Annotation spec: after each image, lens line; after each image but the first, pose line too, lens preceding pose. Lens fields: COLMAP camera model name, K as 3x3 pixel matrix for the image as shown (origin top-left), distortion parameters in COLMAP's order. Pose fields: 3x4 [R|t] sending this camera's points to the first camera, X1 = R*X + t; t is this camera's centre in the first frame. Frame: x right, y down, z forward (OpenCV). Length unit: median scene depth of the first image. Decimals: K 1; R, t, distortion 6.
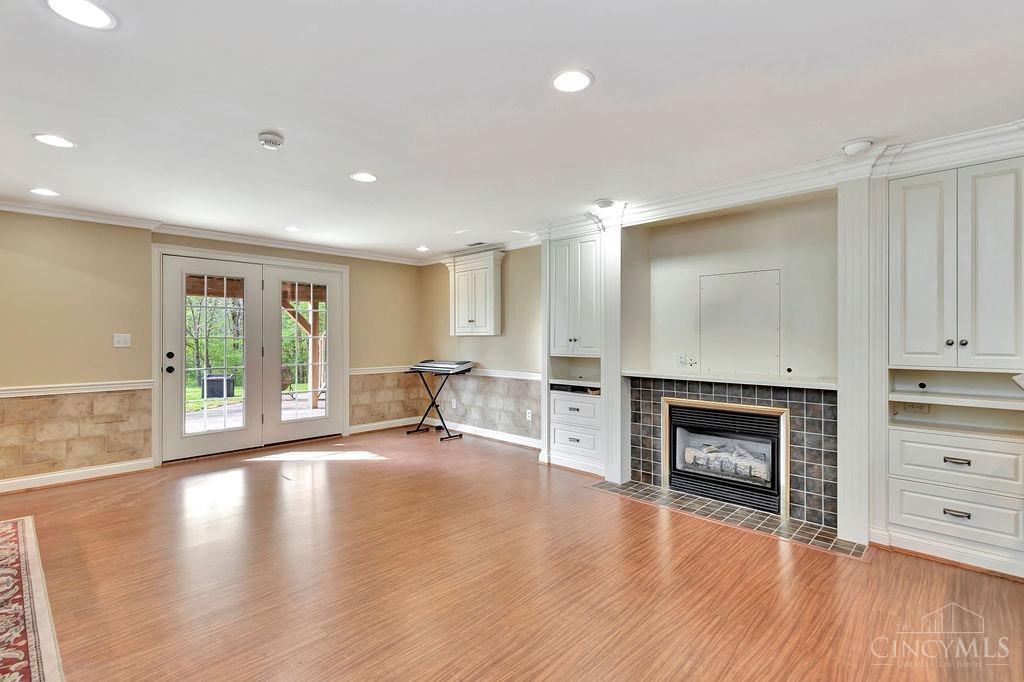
lens RADIAL K [[461.4, 0, 505.0], [0, 461.4, 343.5], [0, 0, 1]] dist [0.003680, 0.000176]
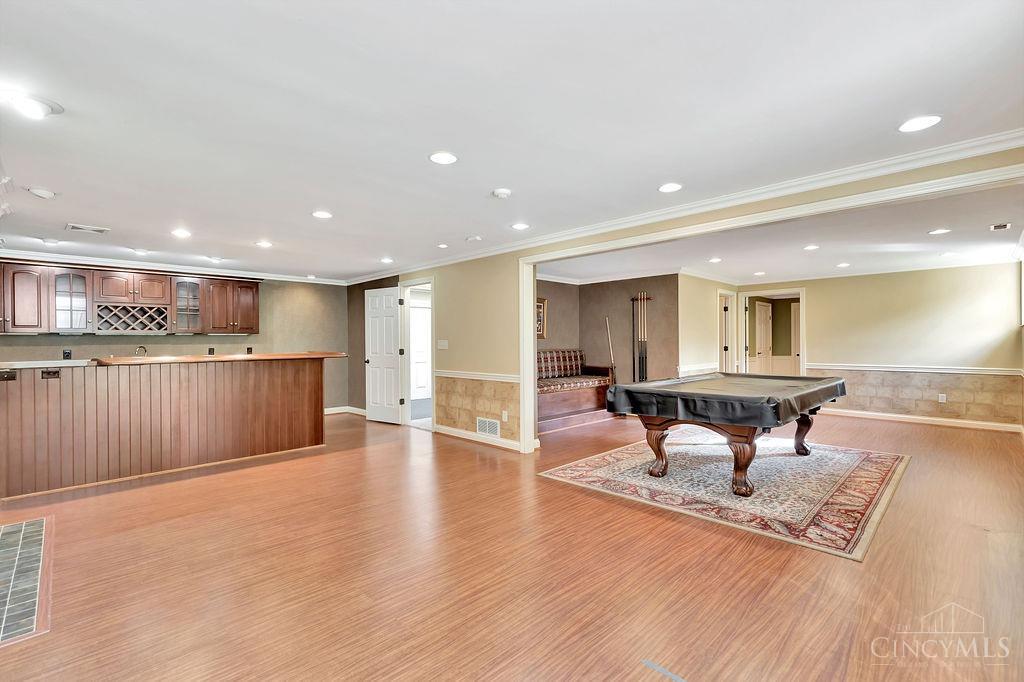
lens RADIAL K [[461.4, 0, 505.0], [0, 461.4, 343.5], [0, 0, 1]] dist [0.003680, 0.000176]
pose [[-0.999680, 0.003360, 0.025069, -0.304951], [0.003652, 0.999926, 0.011633, -0.013463], [-0.025028, 0.011721, -0.999618, 1.294800]]
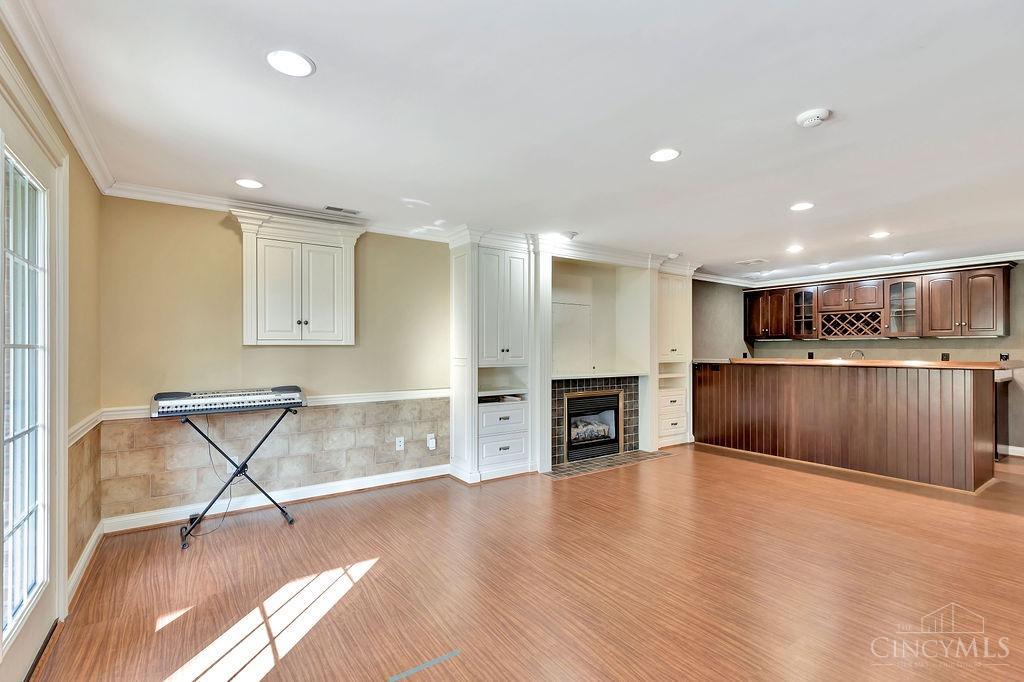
lens RADIAL K [[461.4, 0, 505.0], [0, 461.4, 343.5], [0, 0, 1]] dist [0.003680, 0.000176]
pose [[0.204419, 0.005996, 0.978865, -0.823843], [0.010892, 0.999905, -0.008400, -0.013567], [-0.978823, 0.012379, 0.204334, 0.764210]]
